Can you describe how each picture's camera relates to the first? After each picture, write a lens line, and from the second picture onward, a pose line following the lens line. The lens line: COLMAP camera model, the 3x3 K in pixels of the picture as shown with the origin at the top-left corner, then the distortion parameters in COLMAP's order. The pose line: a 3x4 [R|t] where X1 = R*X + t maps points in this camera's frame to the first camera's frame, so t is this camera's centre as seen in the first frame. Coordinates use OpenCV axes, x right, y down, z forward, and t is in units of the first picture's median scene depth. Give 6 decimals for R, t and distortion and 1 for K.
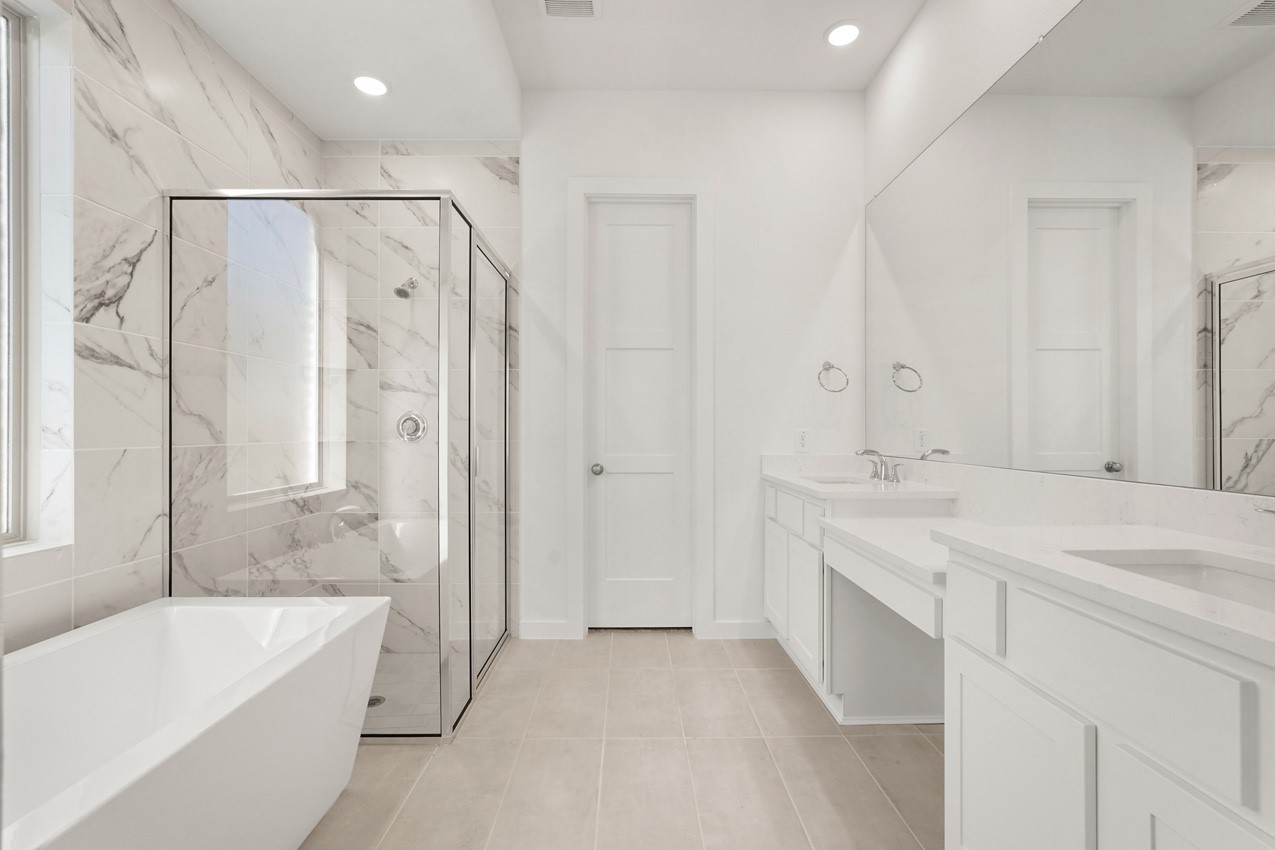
lens RADIAL K [[561.0, 0, 636.1], [0, 561.0, 428.2], [0, 0, 1]] dist [-0.015018, 0.007415]
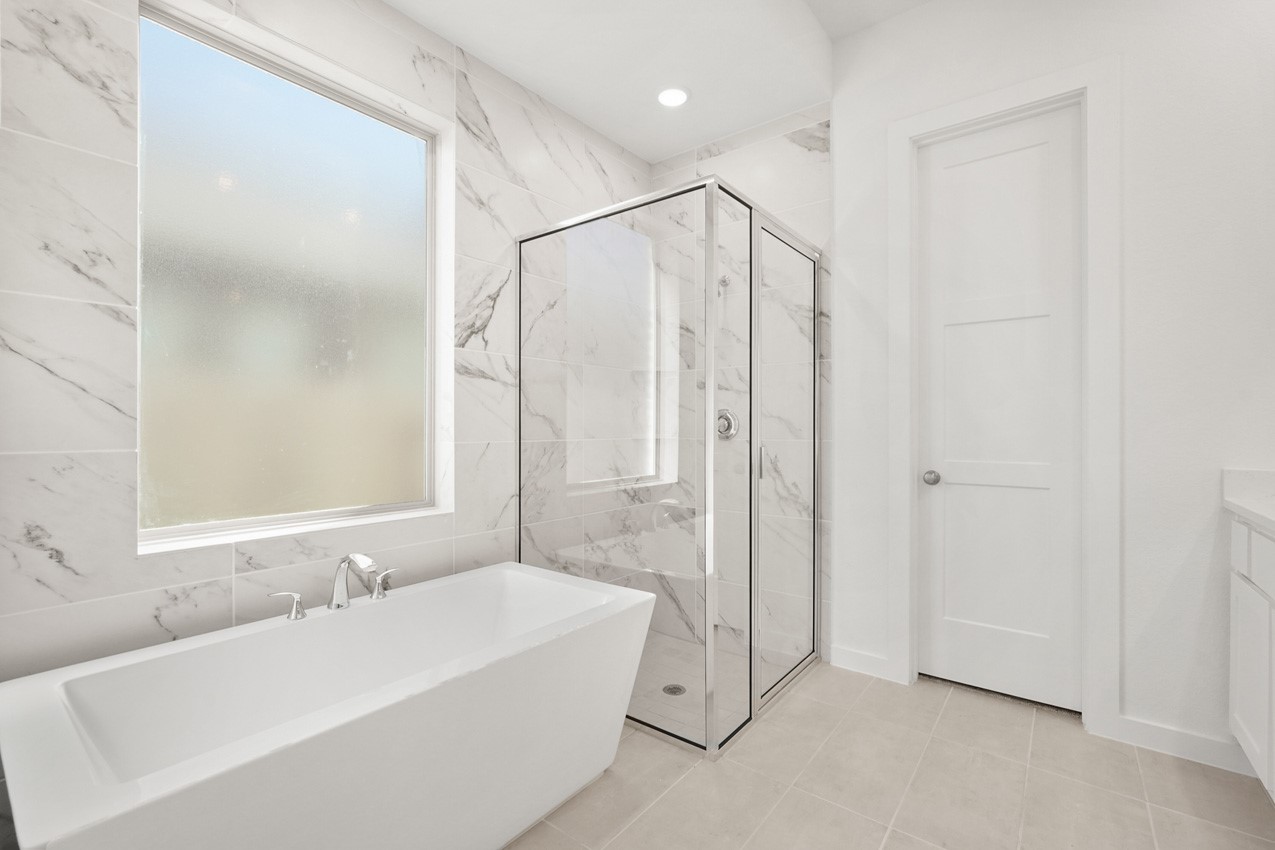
lens RADIAL K [[561.0, 0, 632.0], [0, 561.0, 426.0], [0, 0, 1]] dist [-0.015018, 0.007415]
pose [[0.781104, -0.000448, -0.624401, 0.104582], [0.000403, 1.000000, -0.000213, -0.000396], [0.624401, -0.000085, 0.781104, 0.124206]]
